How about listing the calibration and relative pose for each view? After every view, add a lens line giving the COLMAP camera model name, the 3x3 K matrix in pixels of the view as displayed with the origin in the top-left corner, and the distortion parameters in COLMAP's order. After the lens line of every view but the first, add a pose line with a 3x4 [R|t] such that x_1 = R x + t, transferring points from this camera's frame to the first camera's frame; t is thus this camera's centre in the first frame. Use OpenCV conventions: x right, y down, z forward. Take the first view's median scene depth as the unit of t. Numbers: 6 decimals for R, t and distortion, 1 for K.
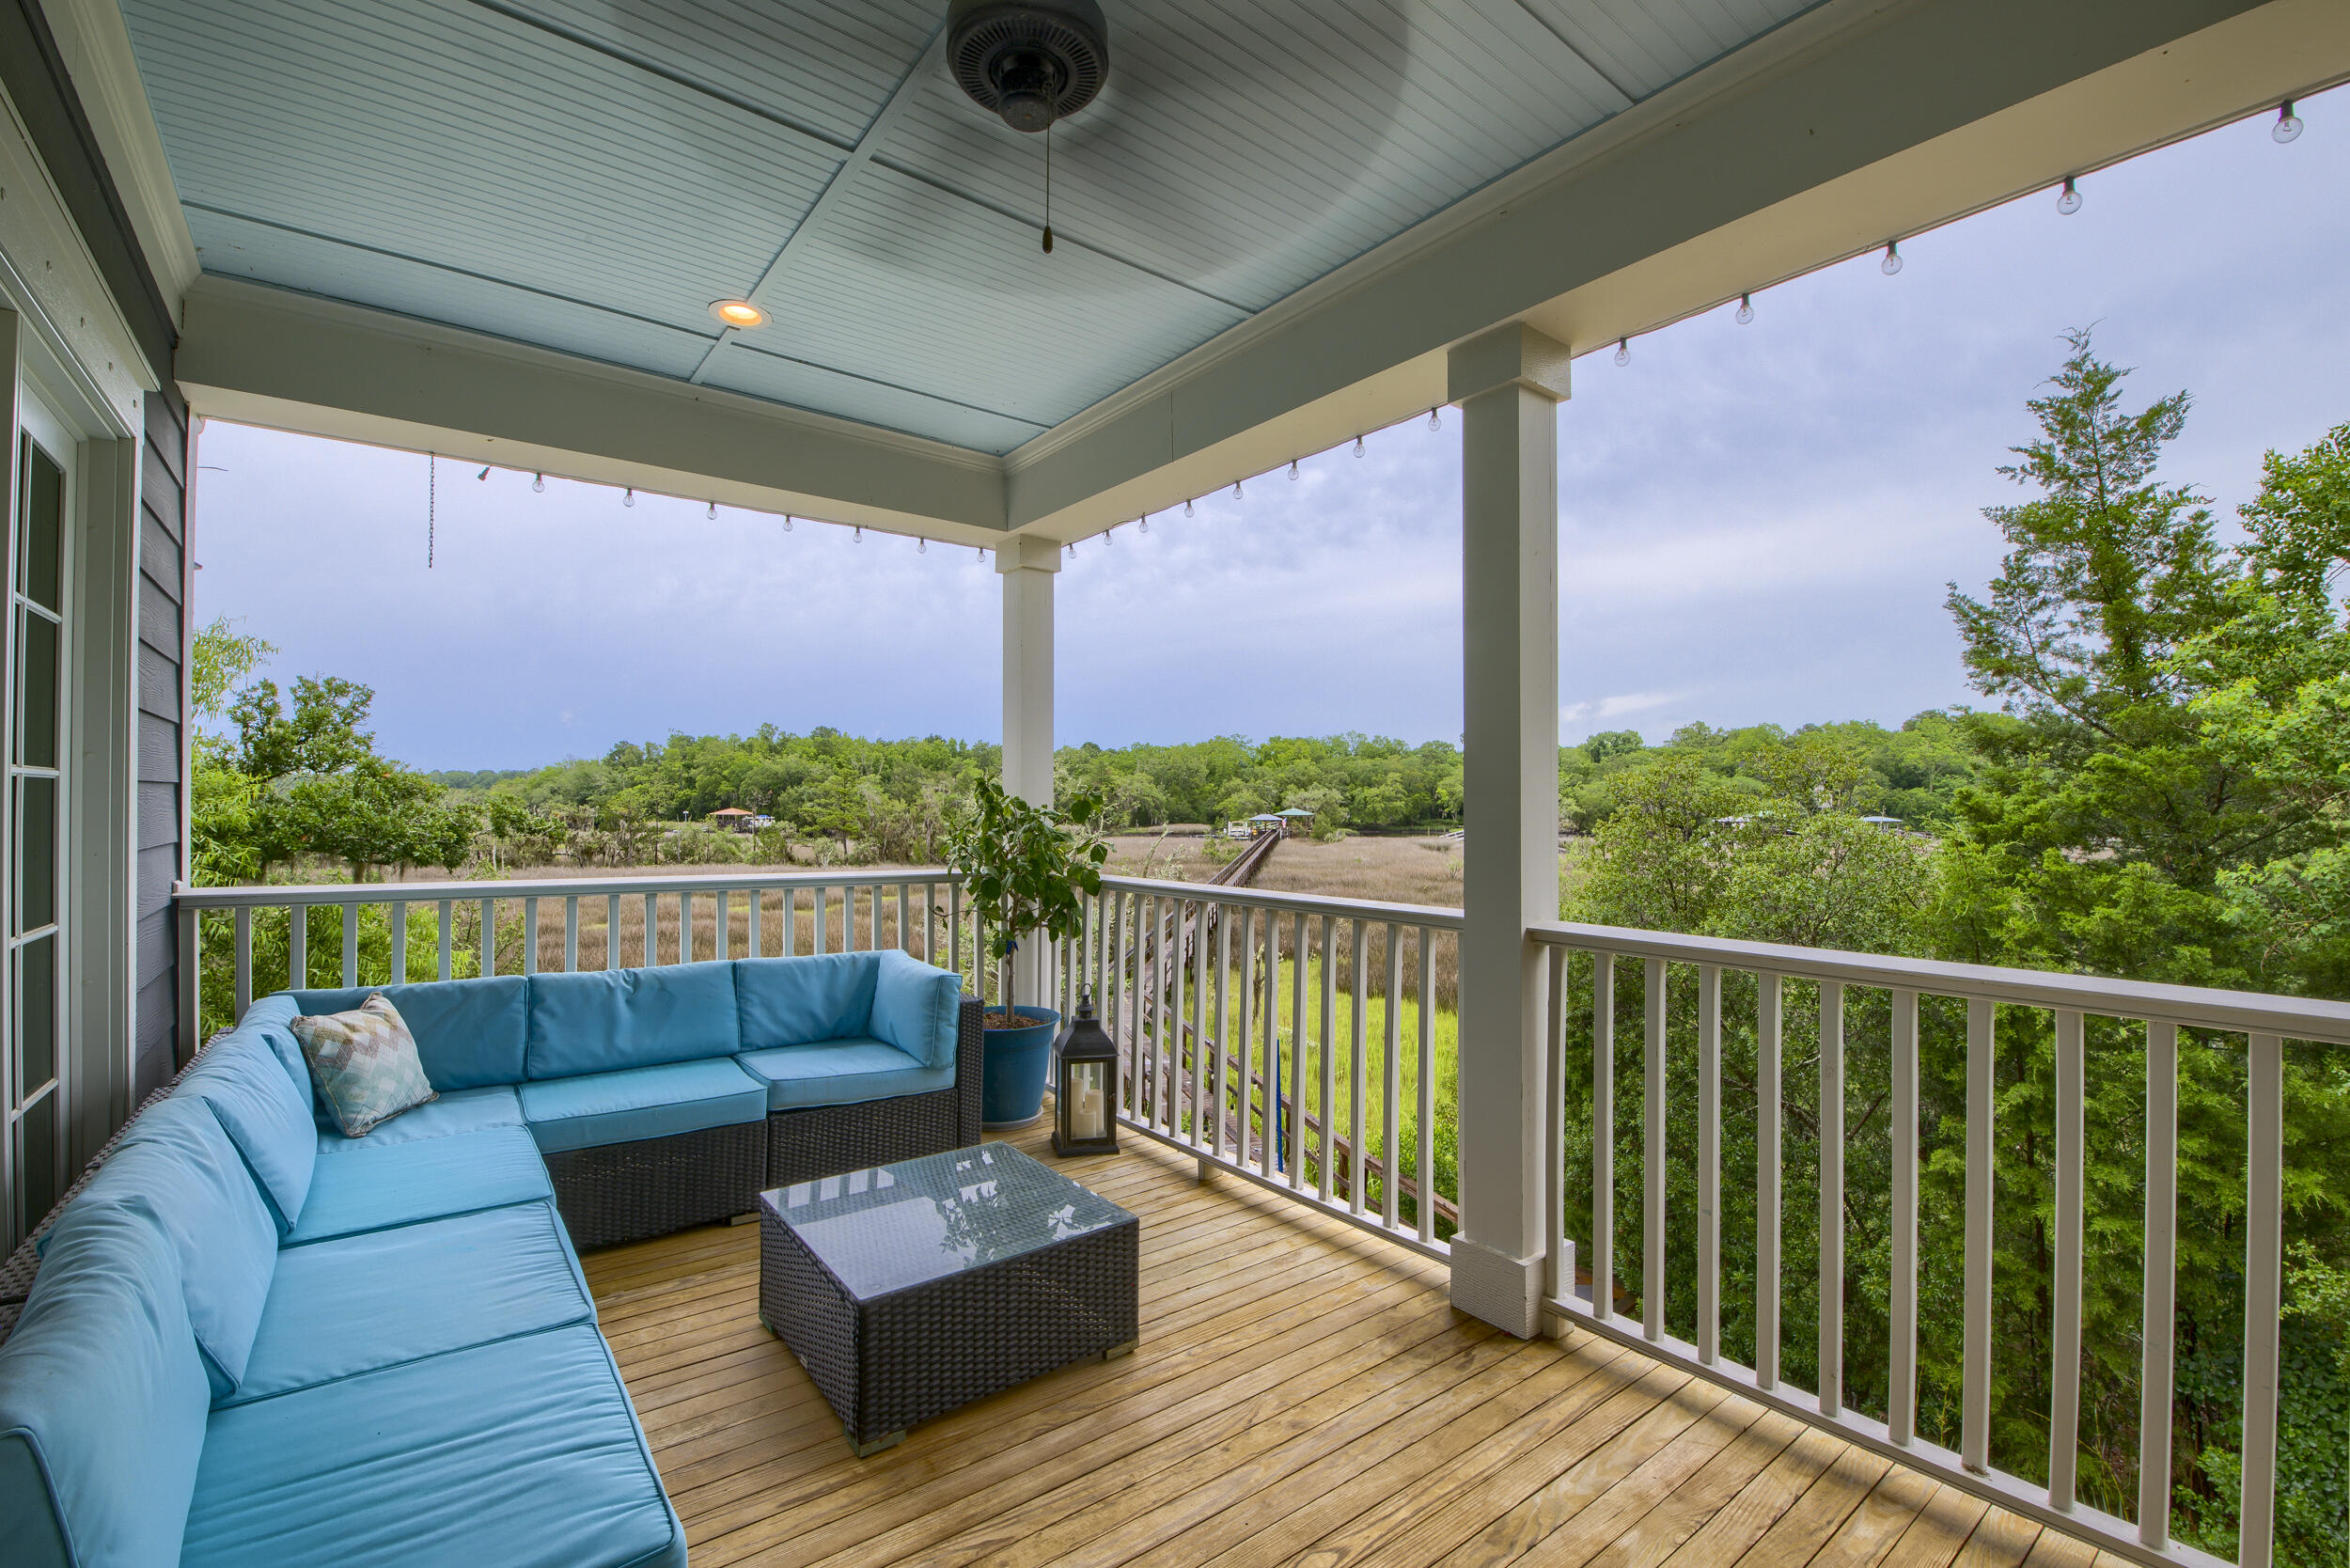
lens RADIAL K [[999.9, 0, 1175.0], [0, 999.9, 784.0], [0, 0, 1]] dist [-0.001647, -0.008214]
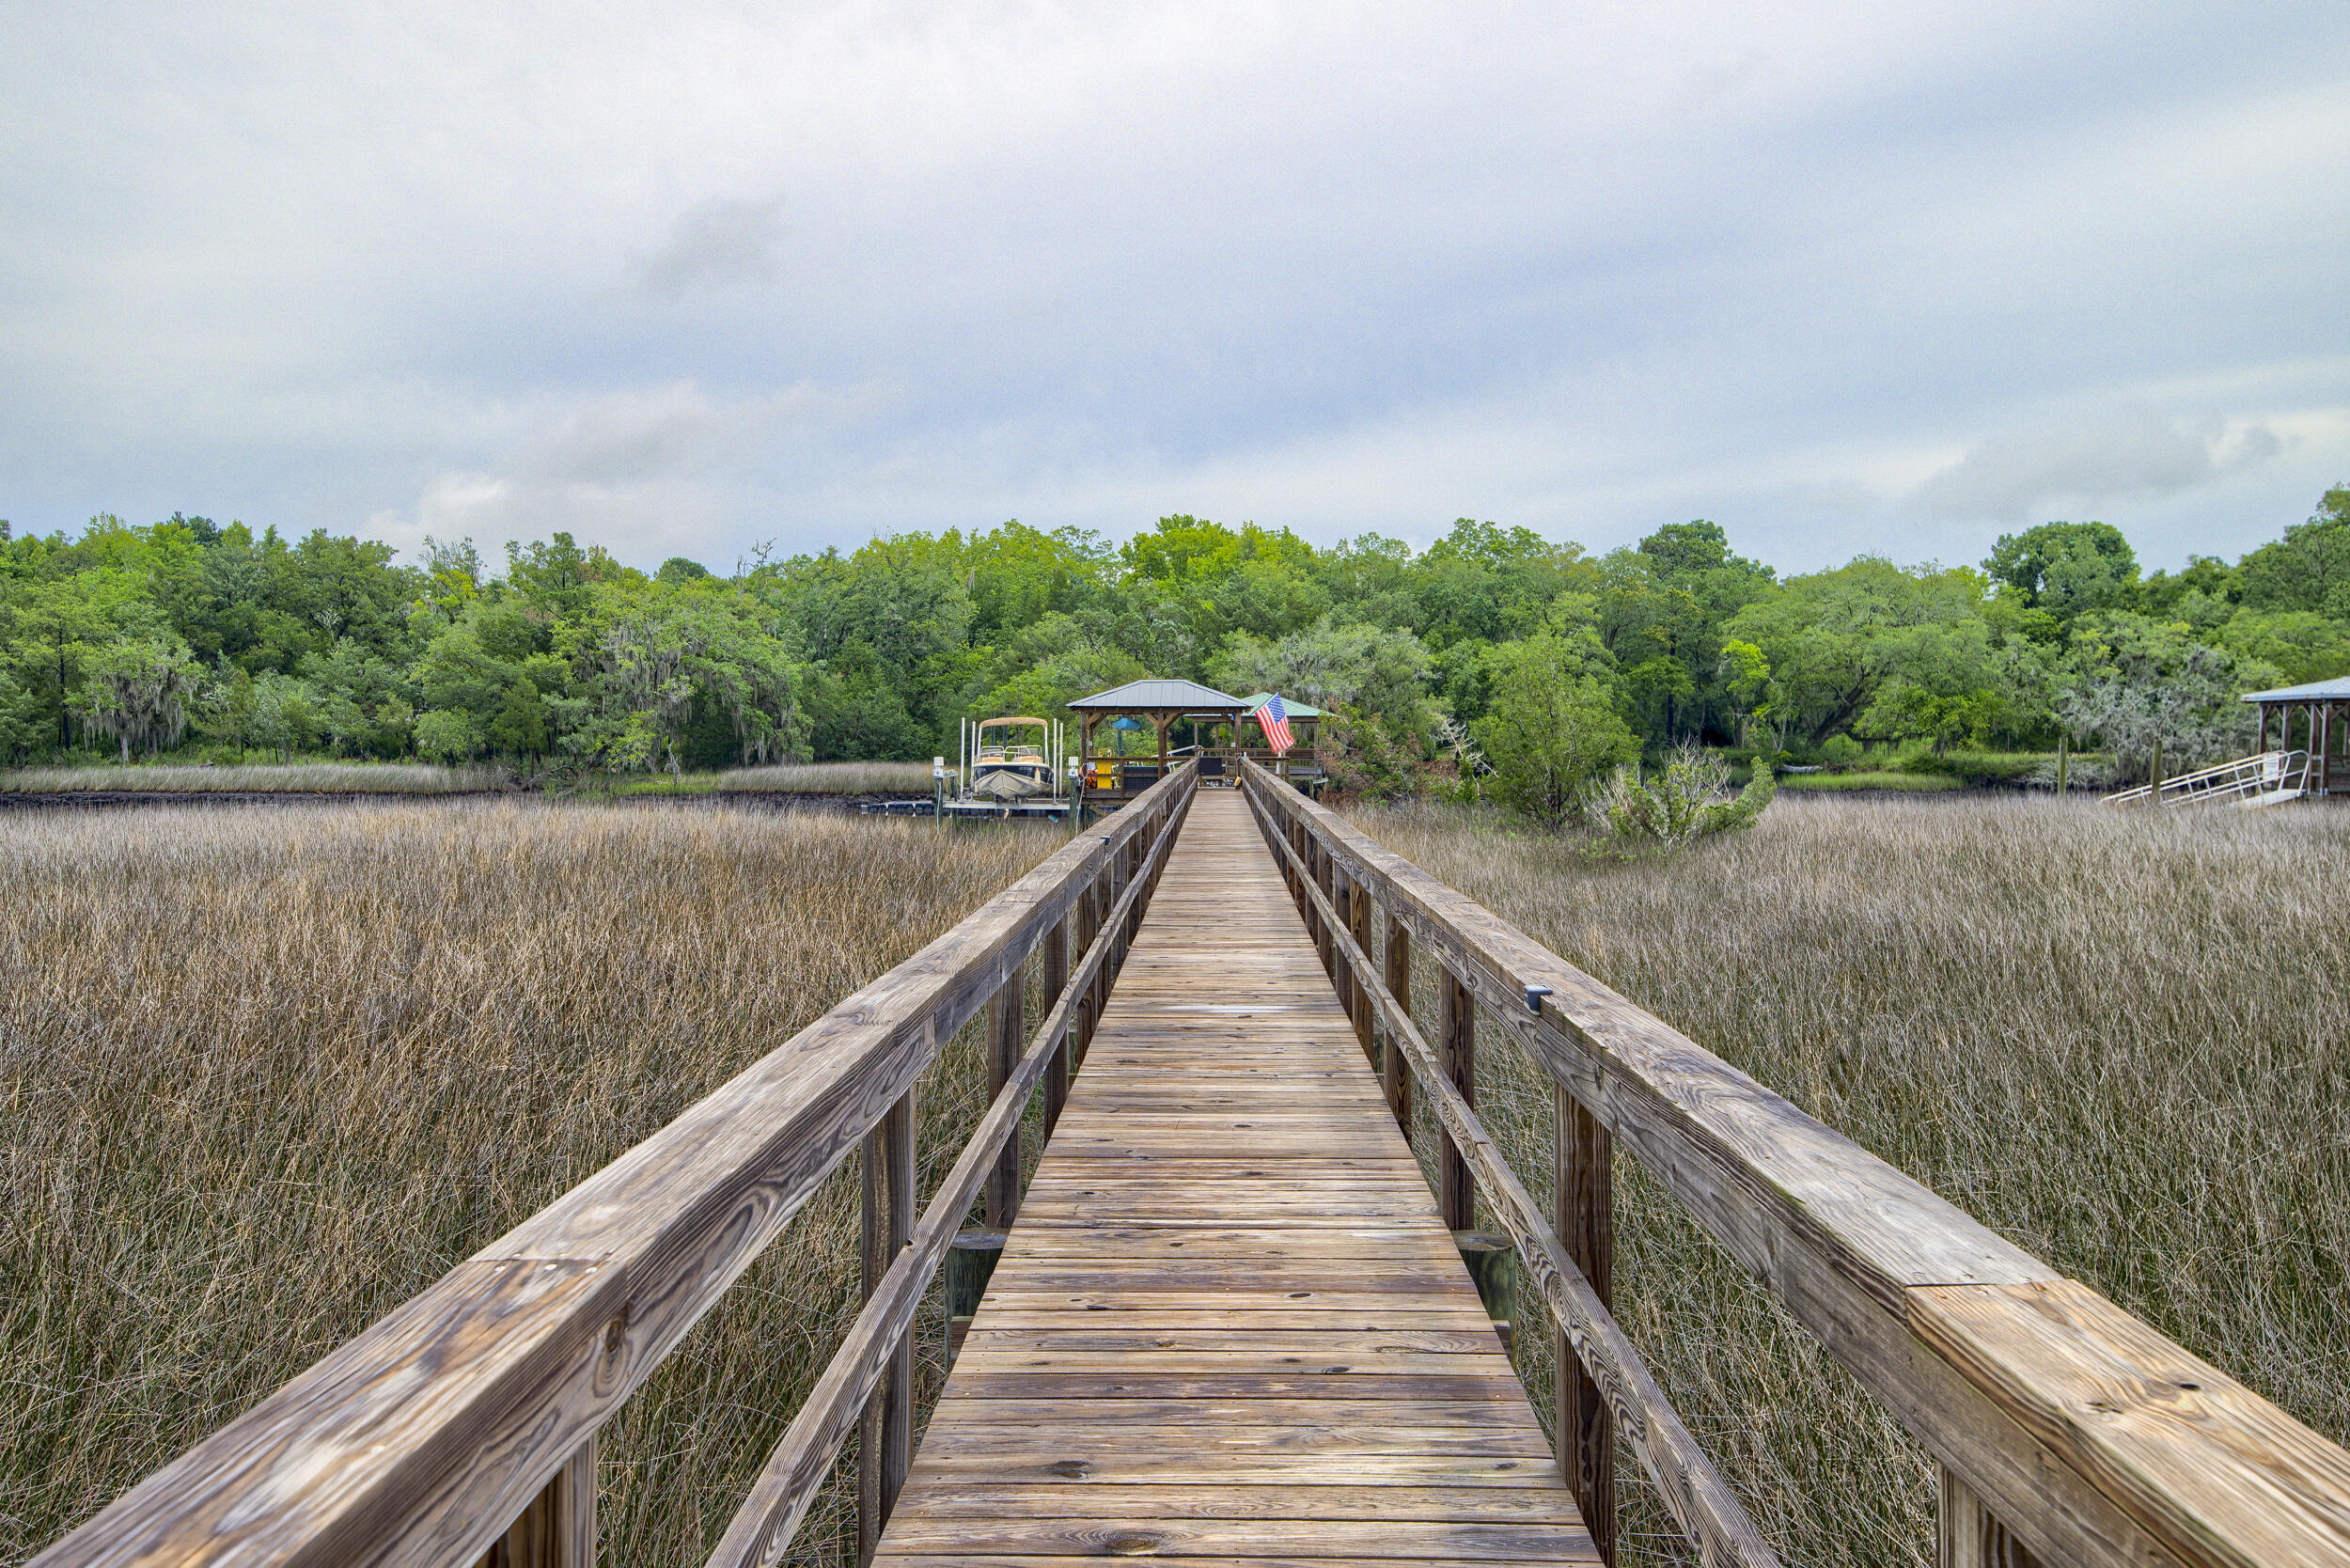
lens RADIAL K [[999.9, 0, 1175.0], [0, 999.9, 784.0], [0, 0, 1]] dist [-0.001647, -0.008214]
pose [[0.991719, -0.002361, 0.128402, 0.059784], [-0.001609, 0.999524, 0.030807, 0.037651], [-0.128414, -0.030758, 0.991244, 0.709905]]
